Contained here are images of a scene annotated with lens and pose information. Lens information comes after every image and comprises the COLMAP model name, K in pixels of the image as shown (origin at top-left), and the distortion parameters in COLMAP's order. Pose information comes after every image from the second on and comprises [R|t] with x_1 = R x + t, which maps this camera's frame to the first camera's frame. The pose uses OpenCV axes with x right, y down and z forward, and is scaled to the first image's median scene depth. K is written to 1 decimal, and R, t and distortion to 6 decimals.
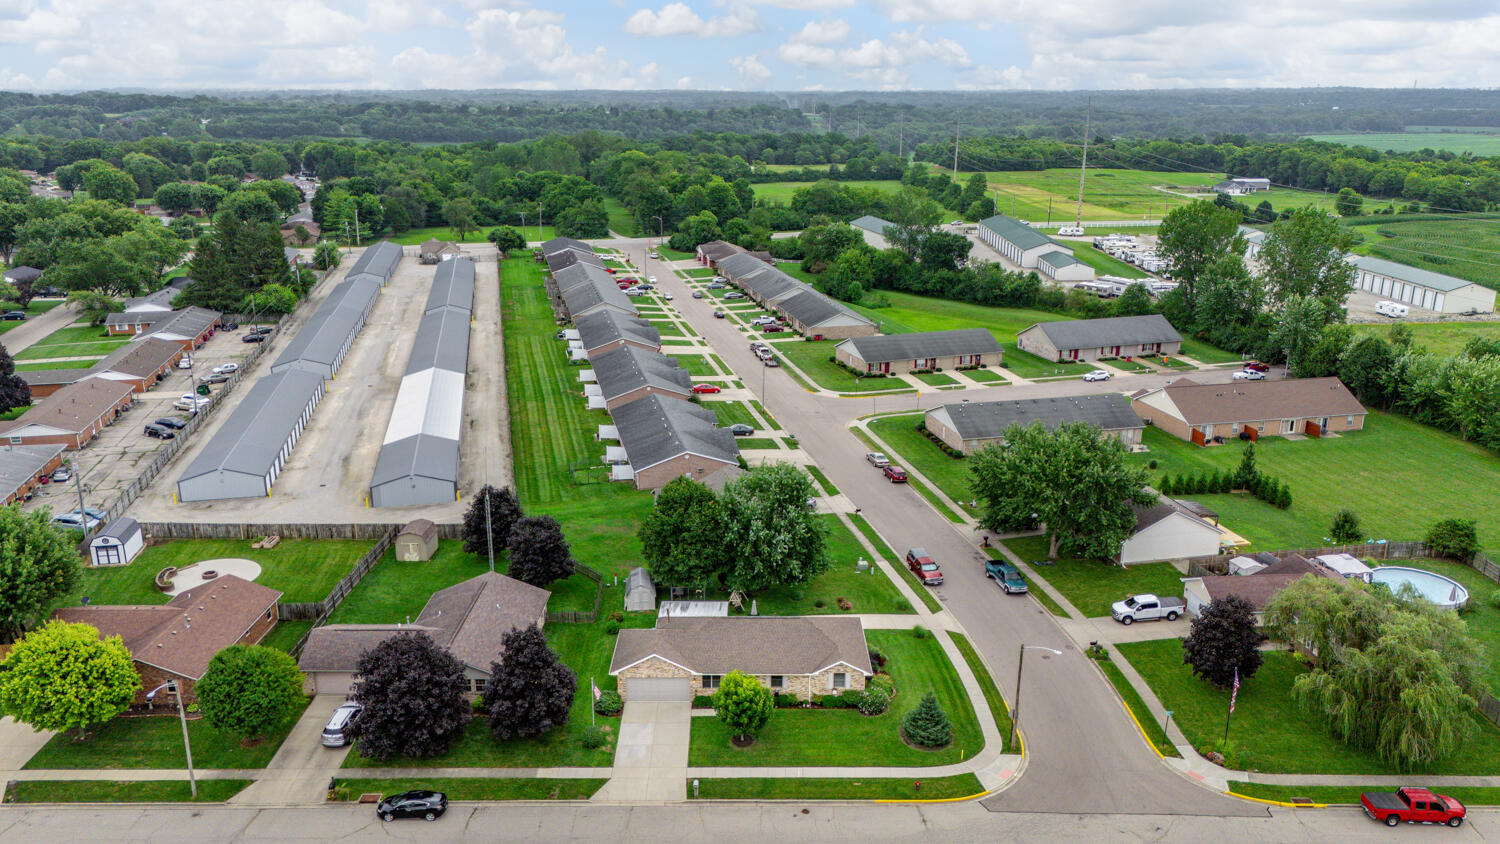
lens RADIAL K [[1130.6, 0, 759.3], [0, 1130.6, 389.7], [0, 0, 1]] dist [0.066896, -0.069020]
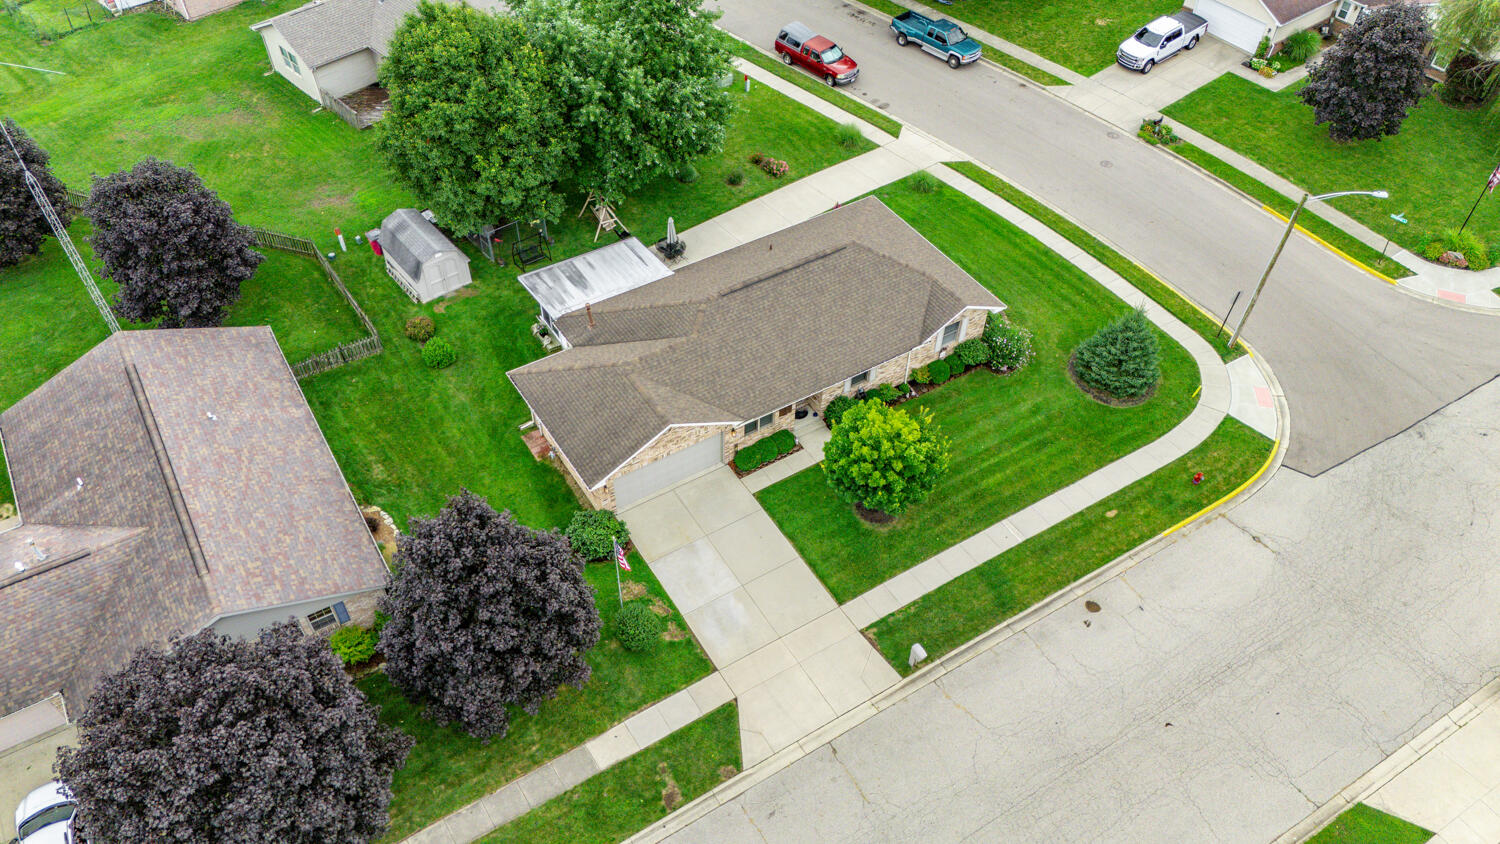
lens RADIAL K [[1130.6, 0, 740.7], [0, 1130.6, 438.1], [0, 0, 1]] dist [0.066896, -0.069020]
pose [[0.848857, -0.377842, 0.369699, -0.208192], [0.121843, 0.820379, 0.558688, -0.022636], [-0.514389, -0.429201, 0.742422, 0.526215]]
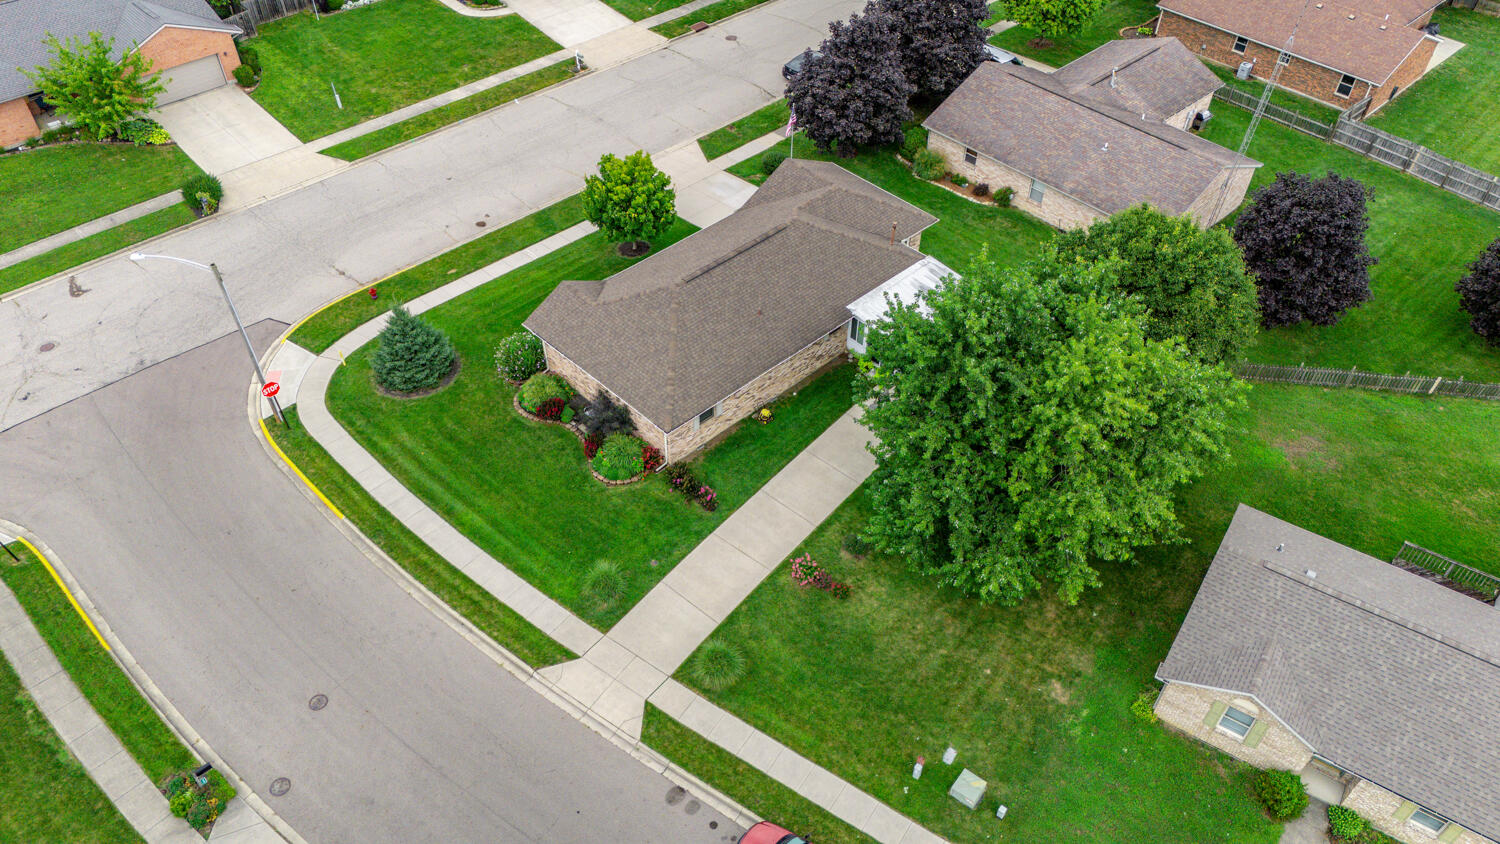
lens RADIAL K [[1130.6, 0, 717.3], [0, 1130.6, 418.4], [0, 0, 1]] dist [0.066896, -0.069020]
pose [[-0.730895, 0.459971, -0.504201, 0.288251], [-0.193462, 0.568832, 0.799376, -0.170499], [0.654496, 0.681803, -0.326770, 1.088528]]
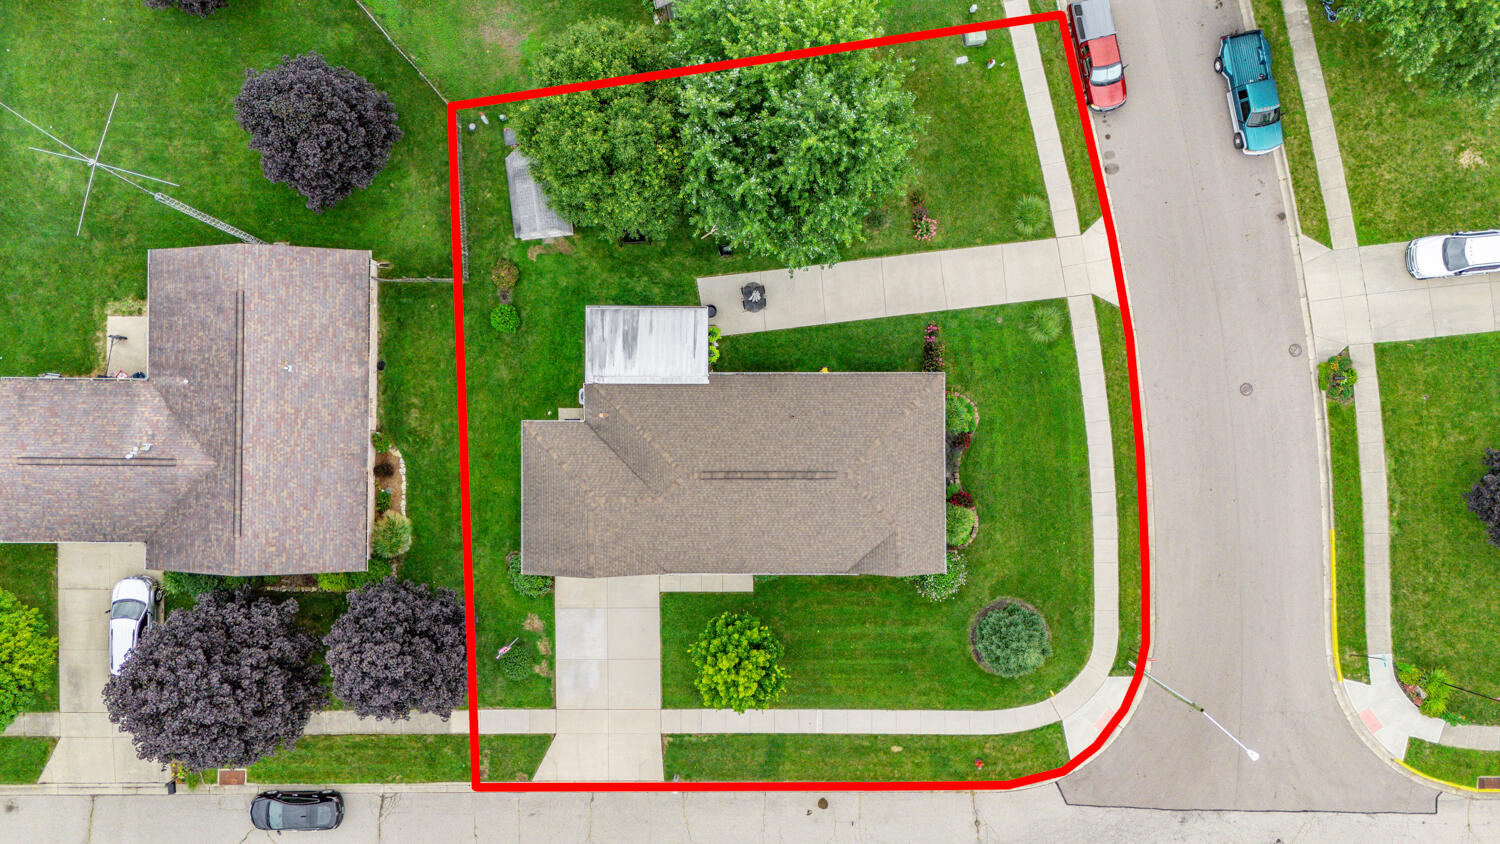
lens RADIAL K [[1130.6, 0, 752.8], [0, 1130.6, 415.2], [0, 0, 1]] dist [0.066896, -0.069020]
pose [[0.999949, 0.005316, 0.008534, -0.010033], [-0.009592, 0.249828, 0.968243, -0.315142], [0.003015, -0.968276, 0.249866, 0.786347]]
